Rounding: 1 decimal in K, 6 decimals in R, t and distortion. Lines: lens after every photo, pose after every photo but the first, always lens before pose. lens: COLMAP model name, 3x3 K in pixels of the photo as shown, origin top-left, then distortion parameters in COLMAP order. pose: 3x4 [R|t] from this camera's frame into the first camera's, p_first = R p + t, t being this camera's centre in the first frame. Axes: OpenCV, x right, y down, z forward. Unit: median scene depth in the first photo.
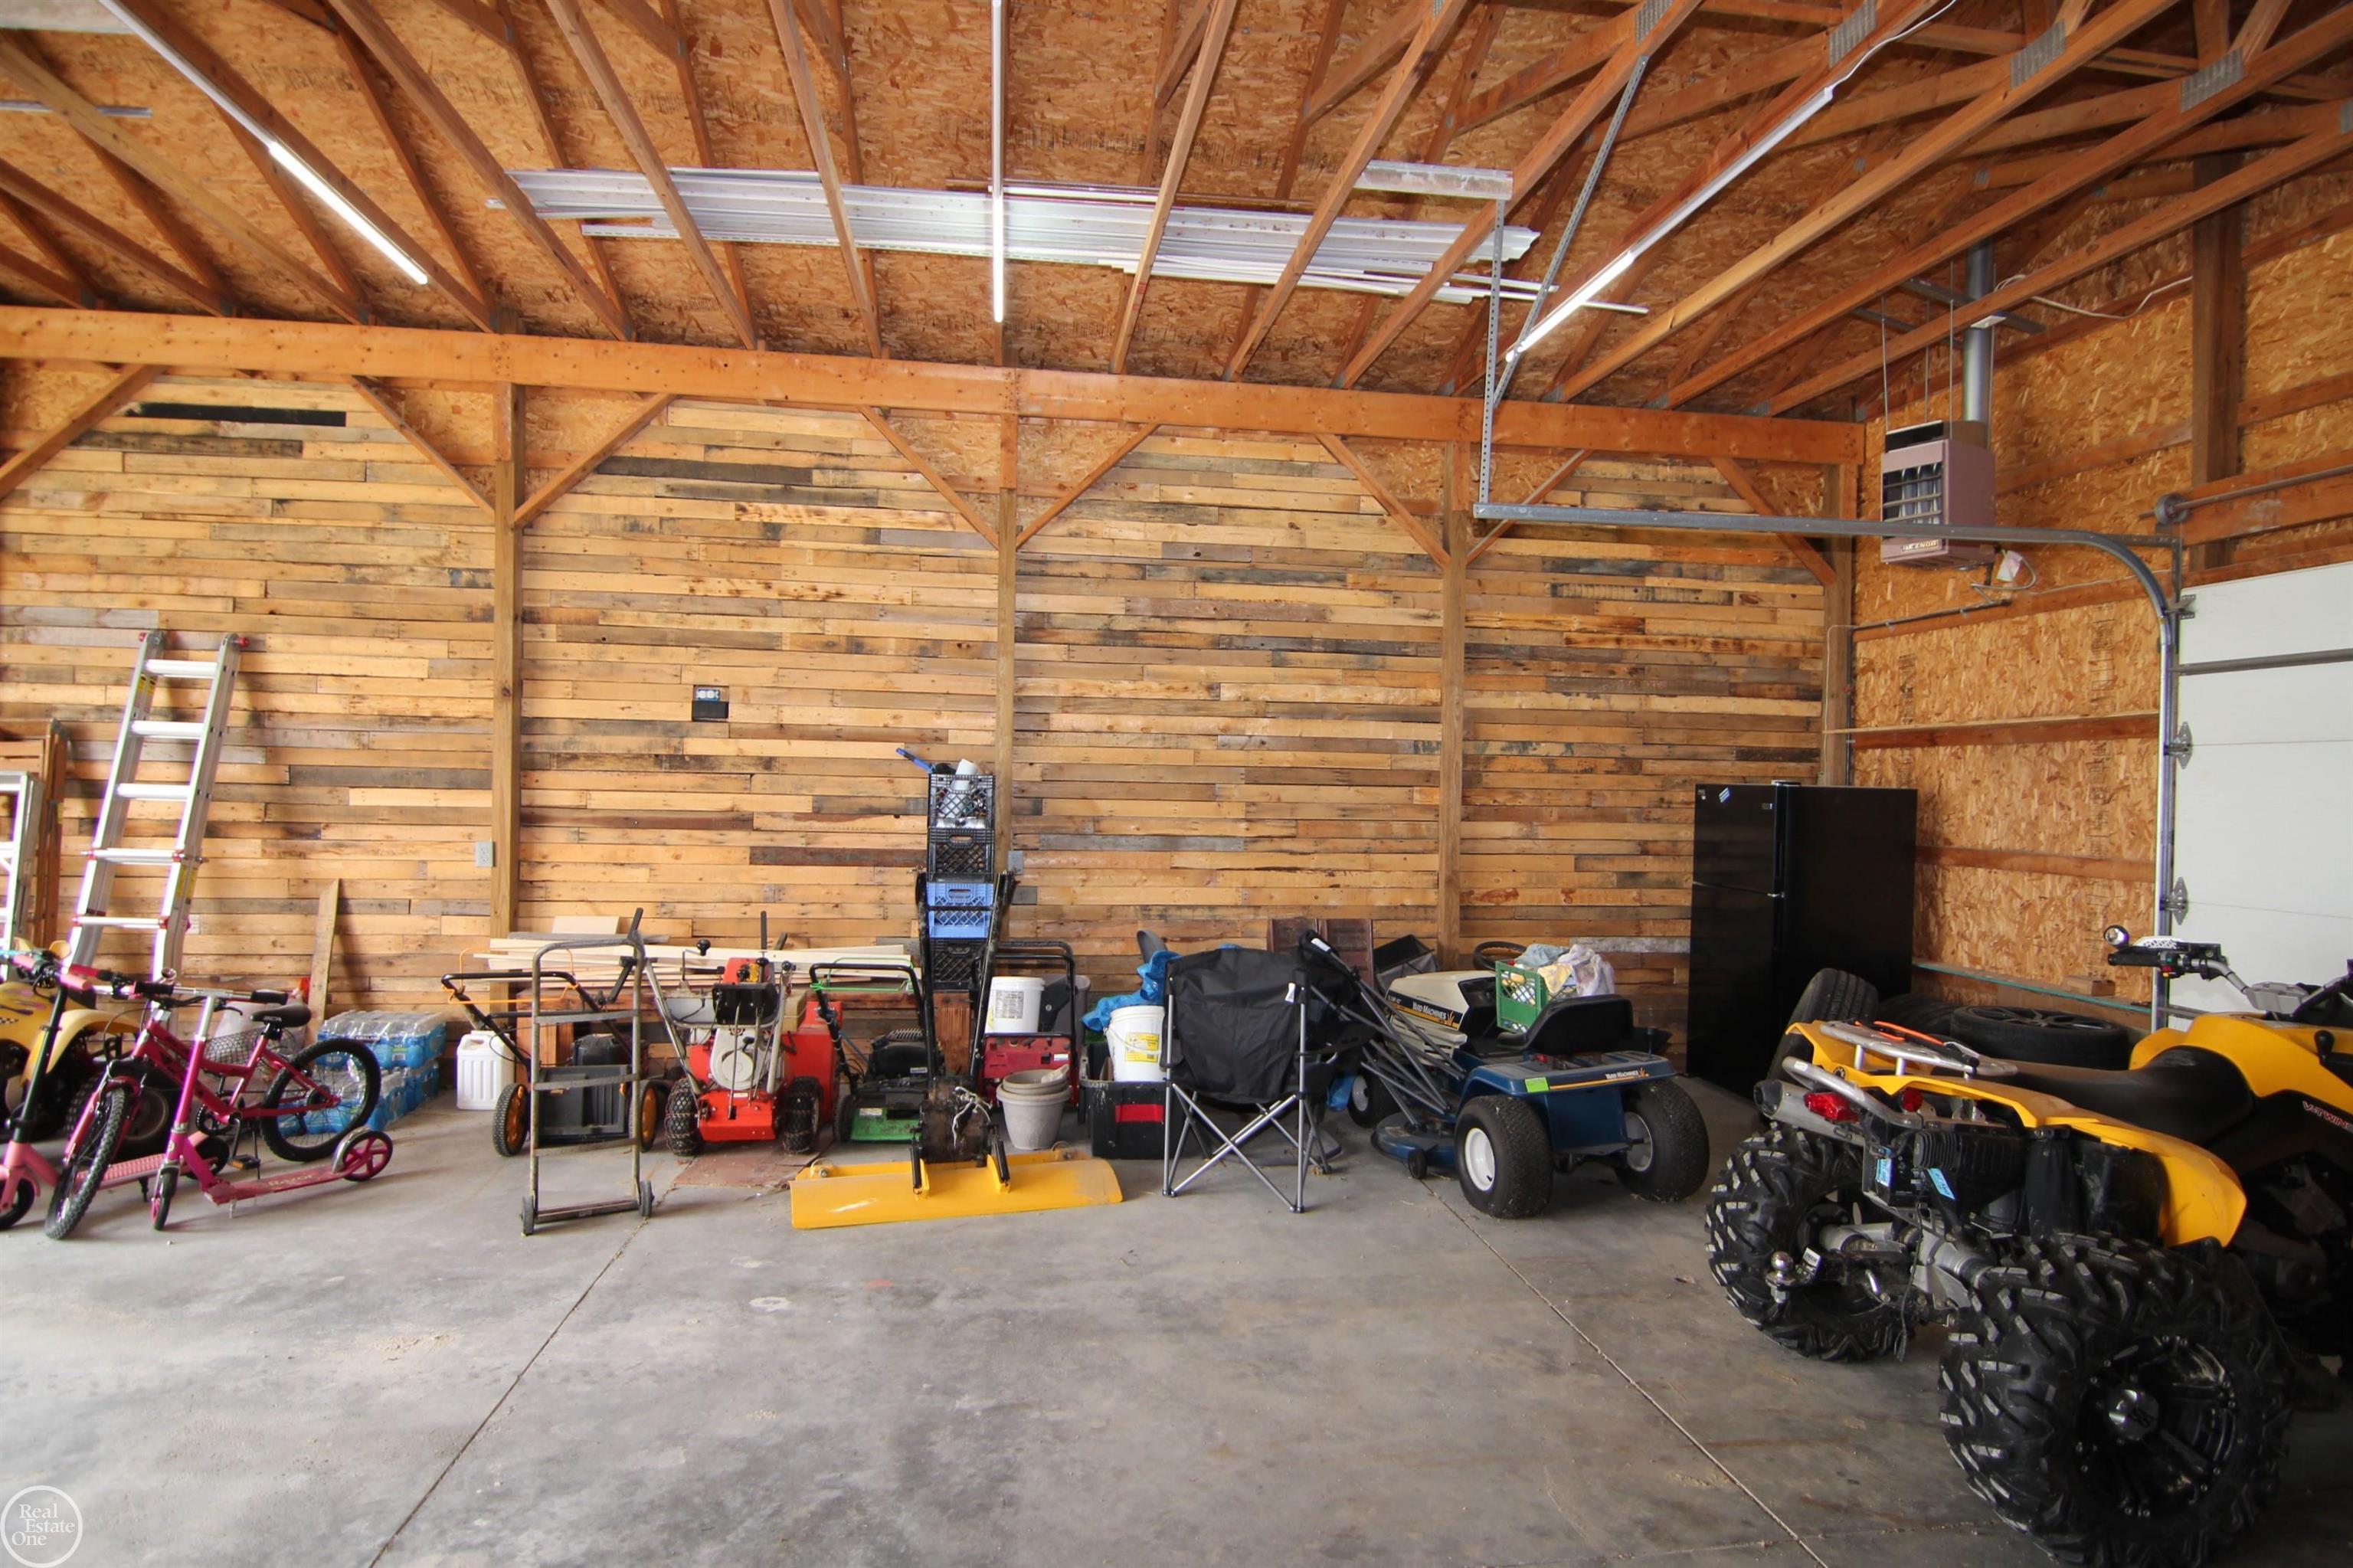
lens RADIAL K [[1255.8, 0, 1185.9], [0, 1255.8, 792.8], [0, 0, 1]] dist [-0.003862, -0.008863]
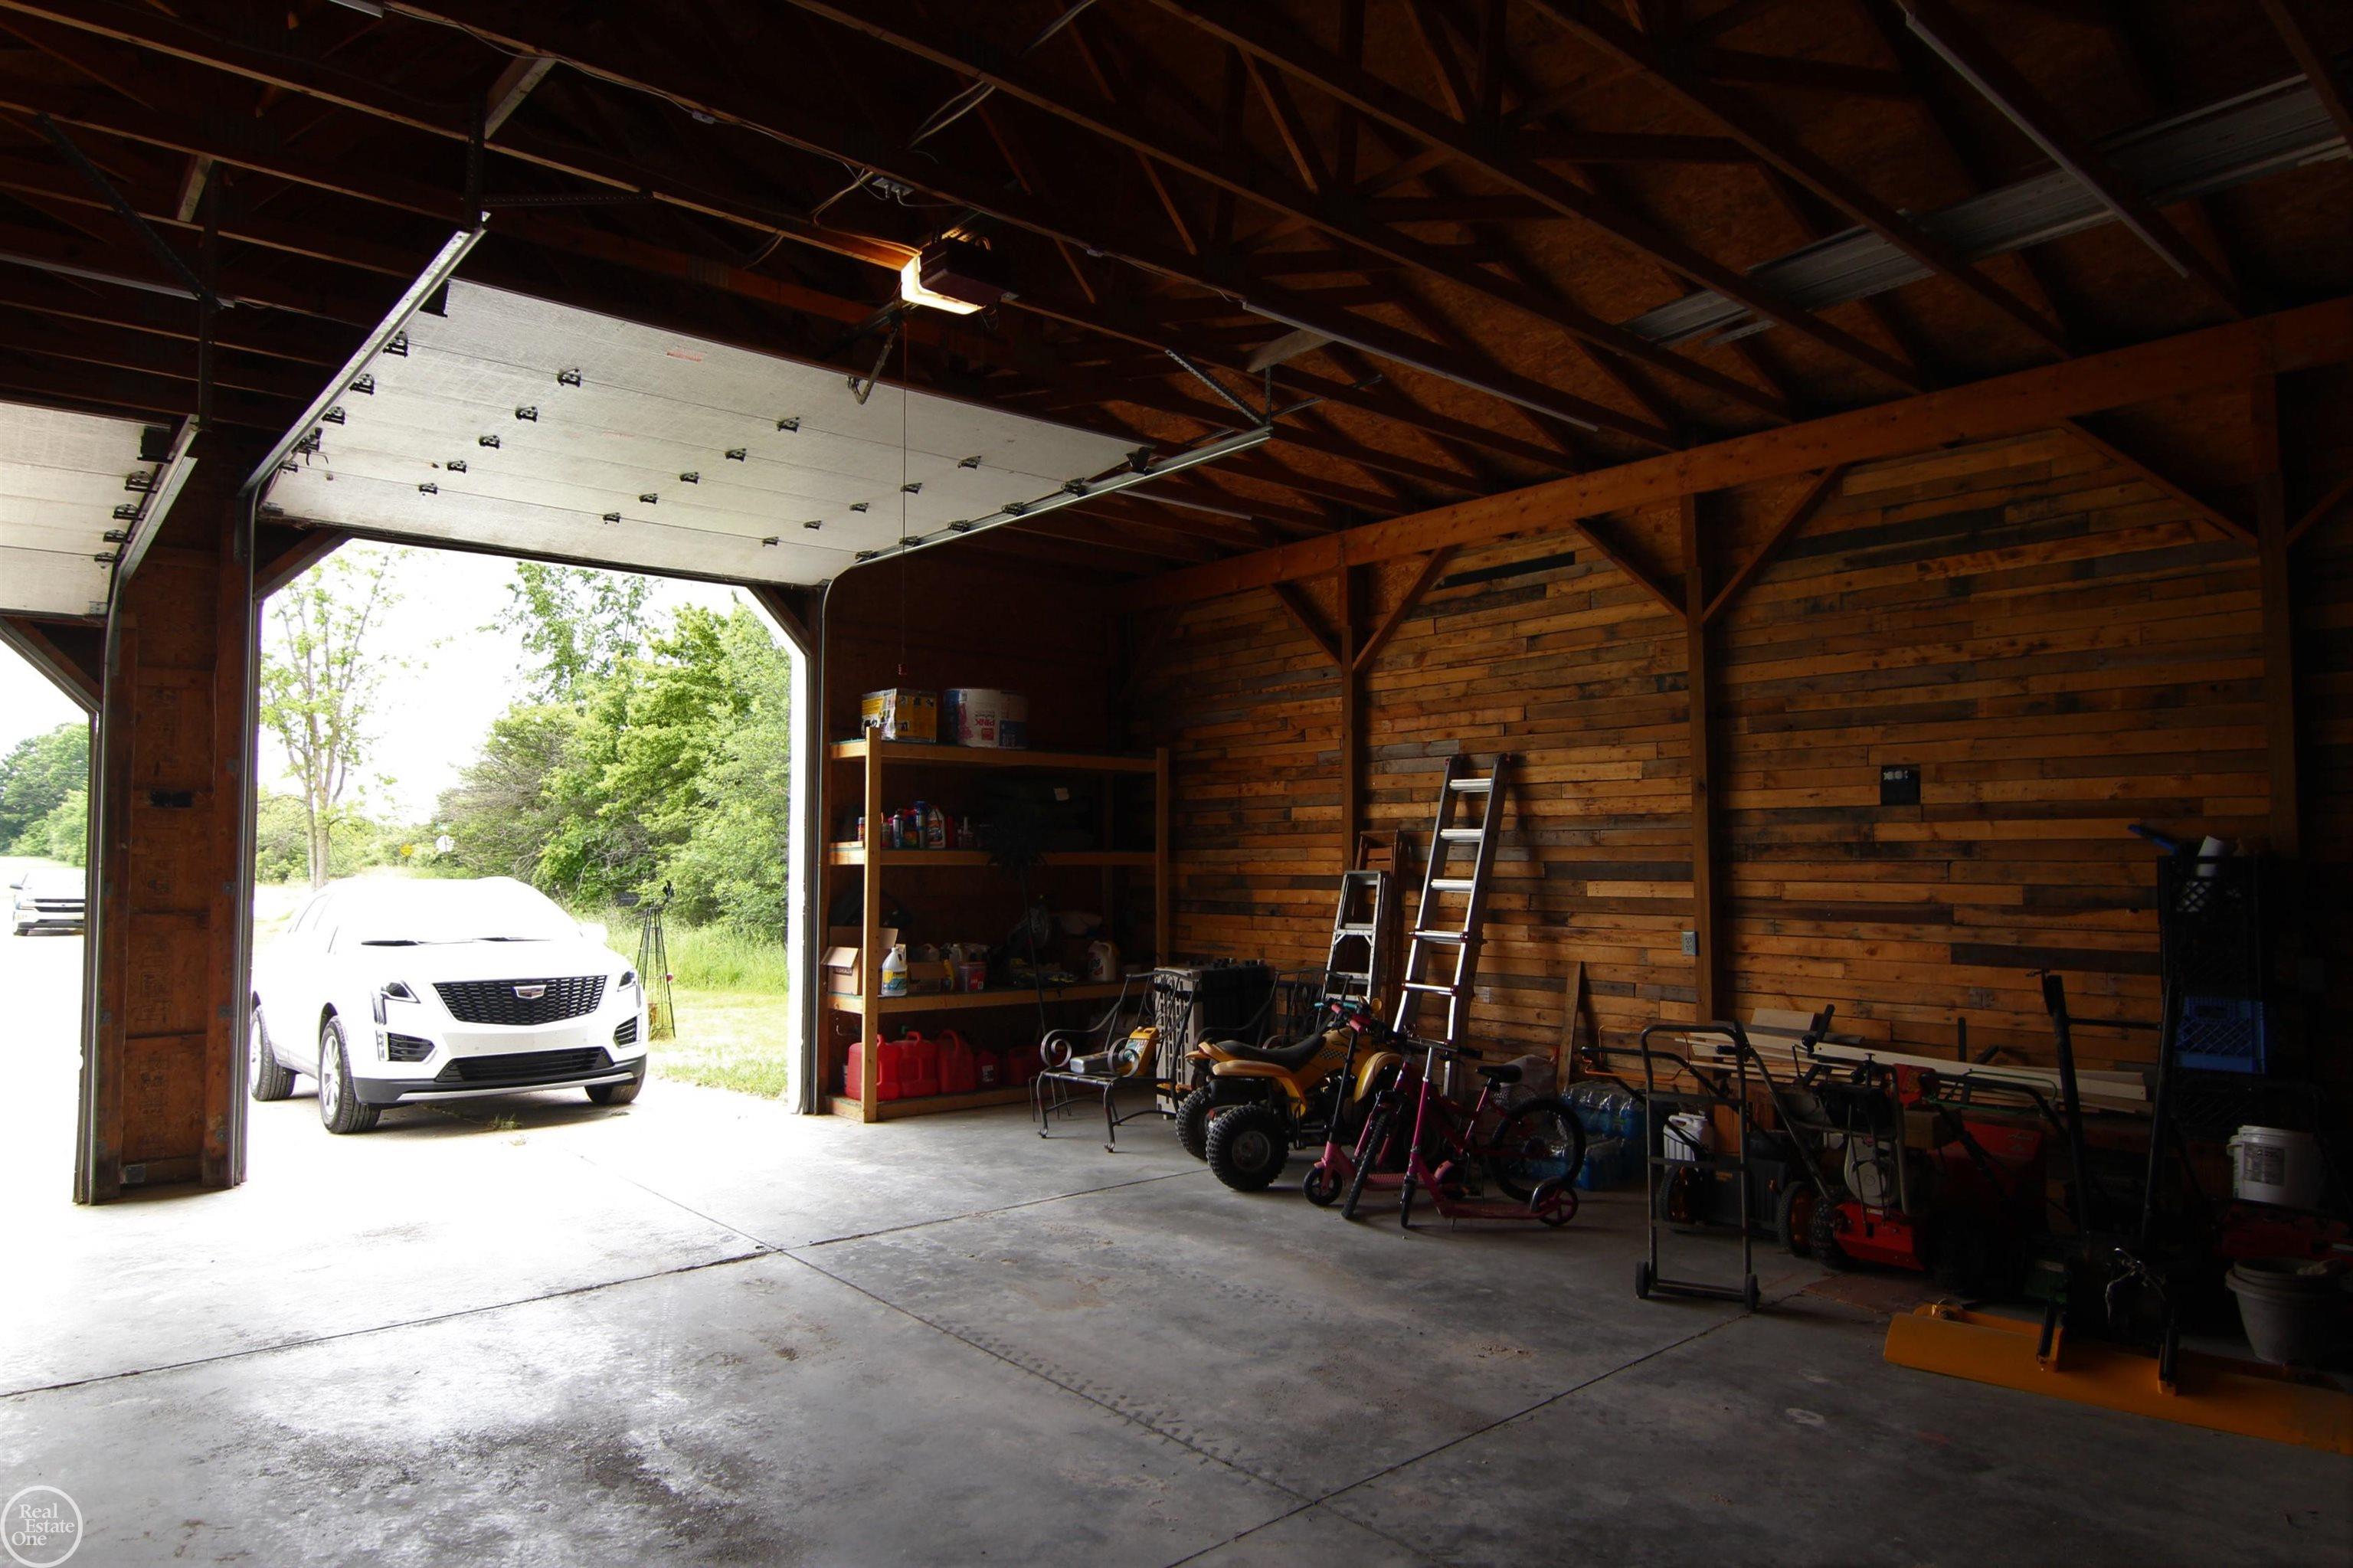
lens RADIAL K [[1442.1, 0, 1195.3], [0, 1442.1, 793.9], [0, 0, 1]] dist [0.007048, -0.018853]
pose [[0.545071, -0.059283, -0.836291, 0.229569], [0.007745, 0.997810, -0.065686, 0.000740], [0.838354, 0.029327, 0.544337, -0.003040]]
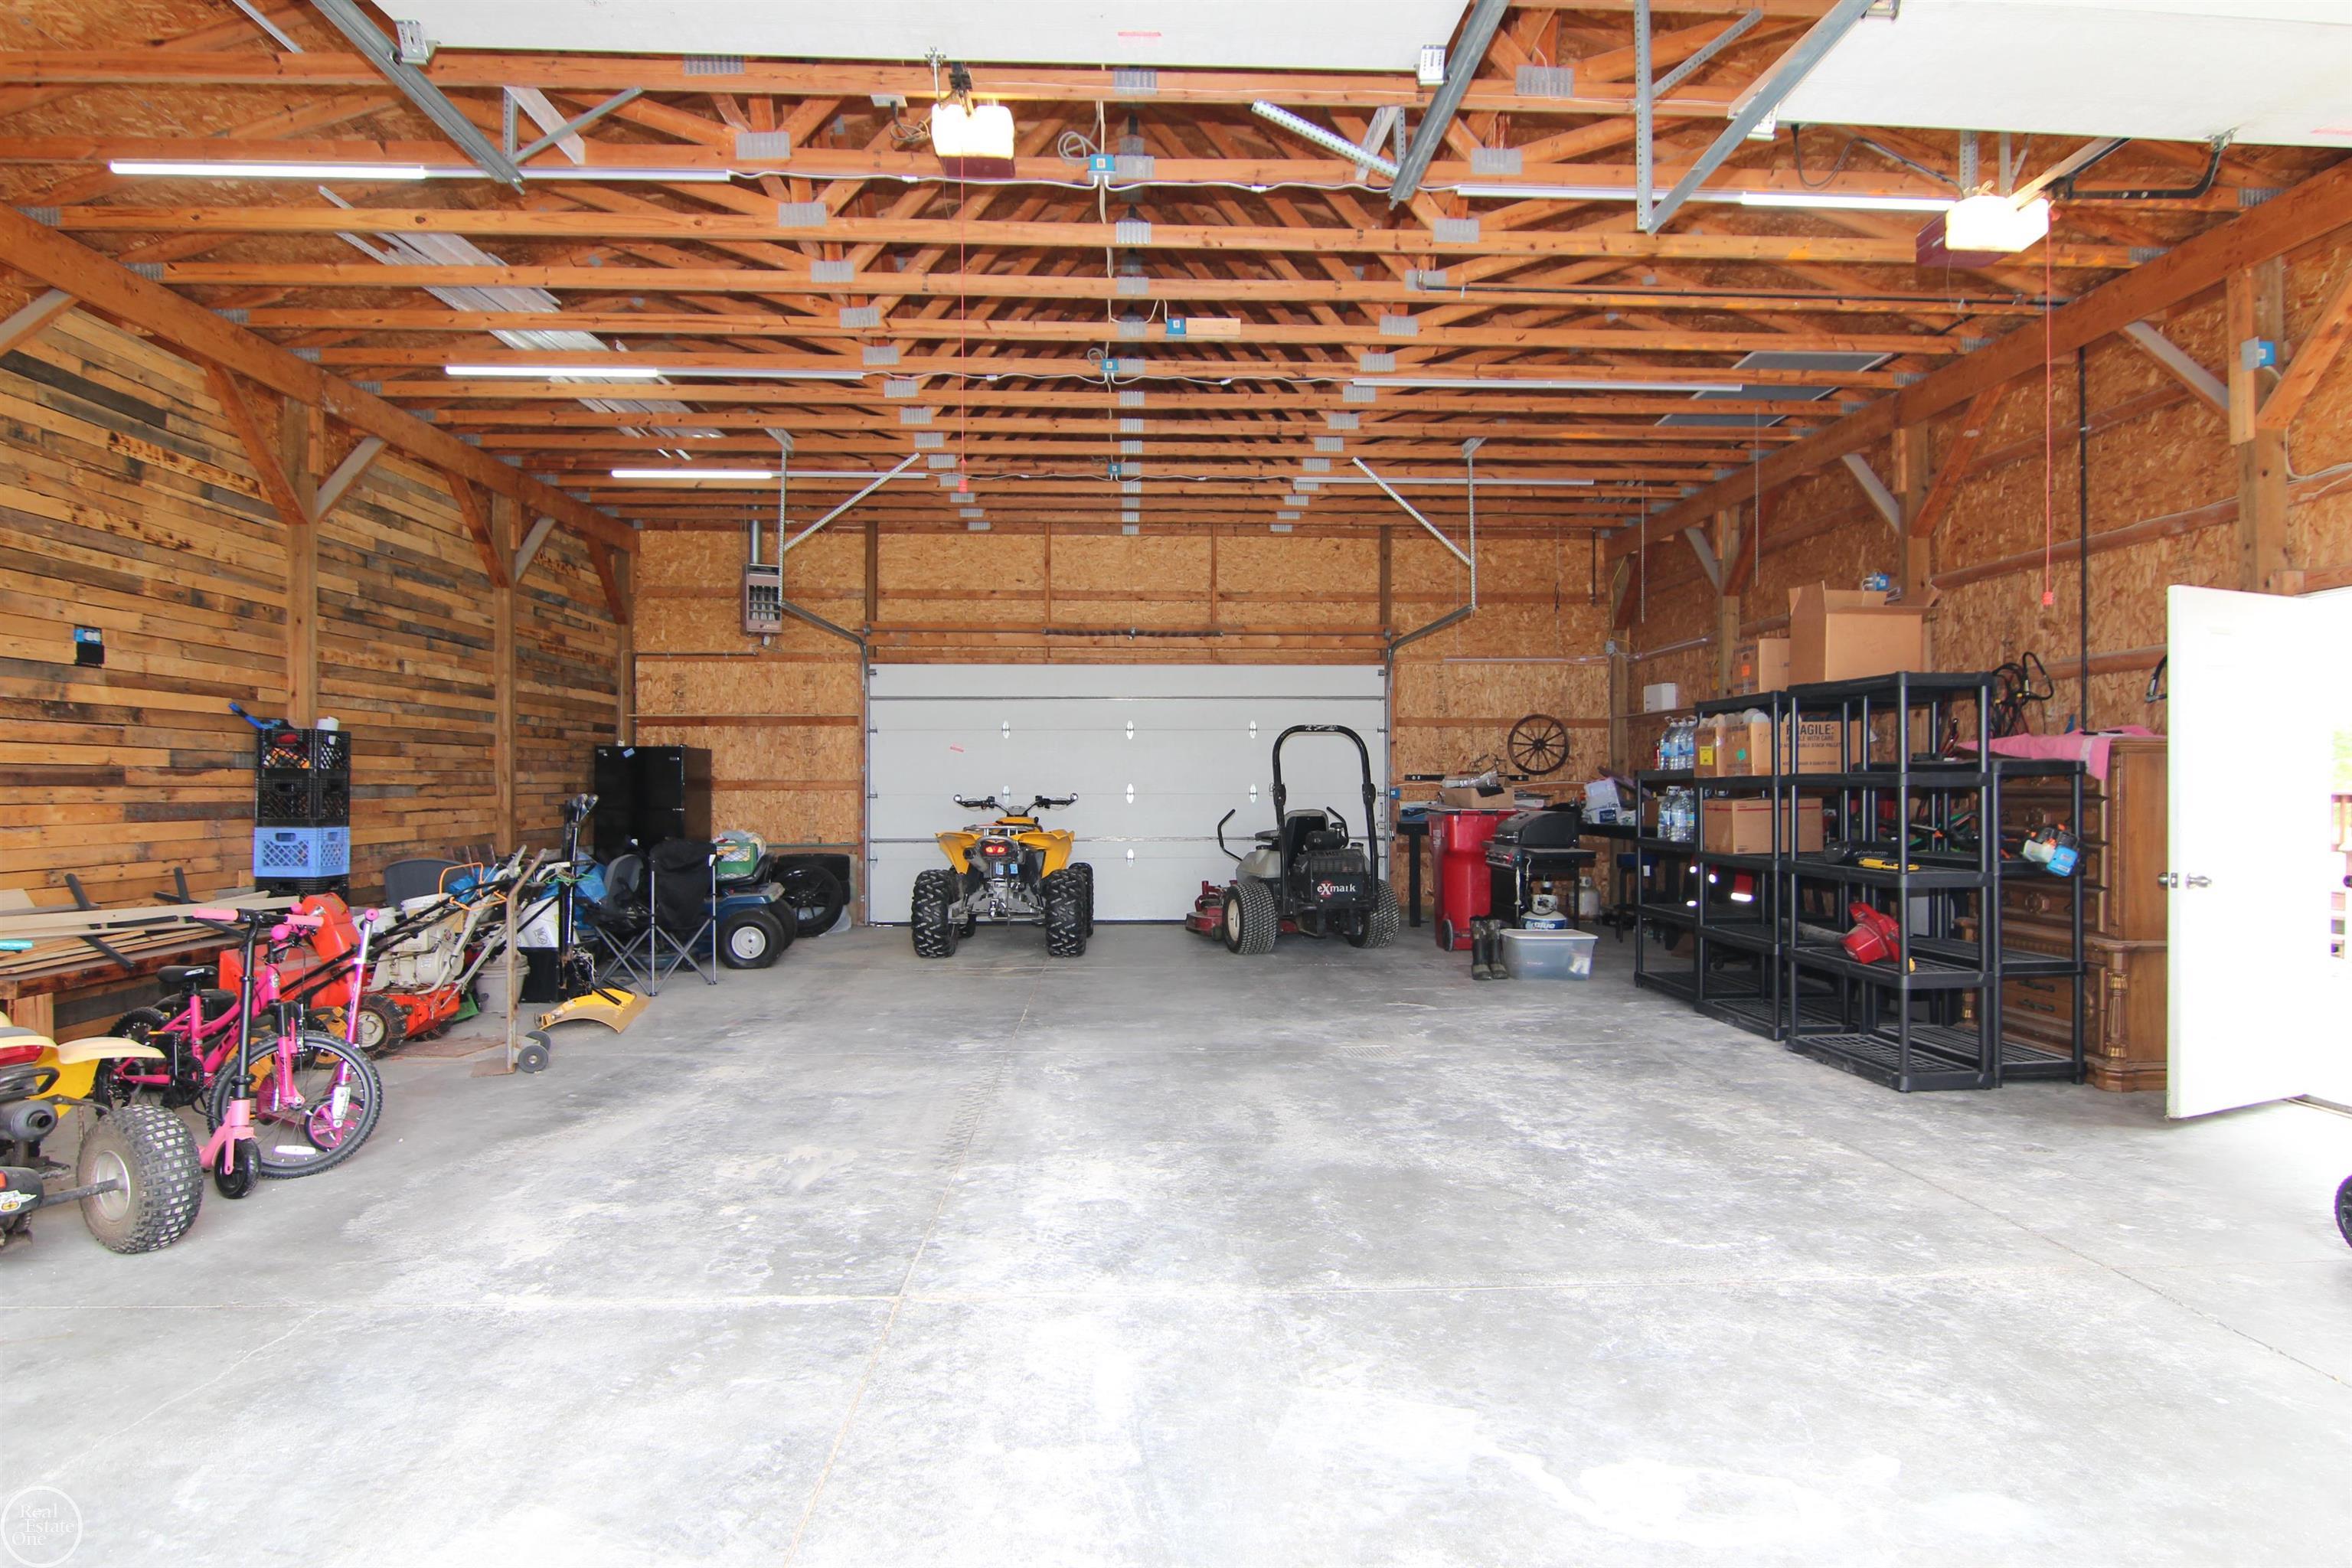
lens RADIAL K [[1308.8, 0, 1184.3], [0, 1308.8, 783.4], [0, 0, 1]] dist [-0.006023, -0.001562]
pose [[0.096715, -0.019481, 0.995121, -1.293457], [0.010543, 0.999772, 0.018547, 0.019551], [-0.995256, 0.008698, 0.096898, 0.128009]]
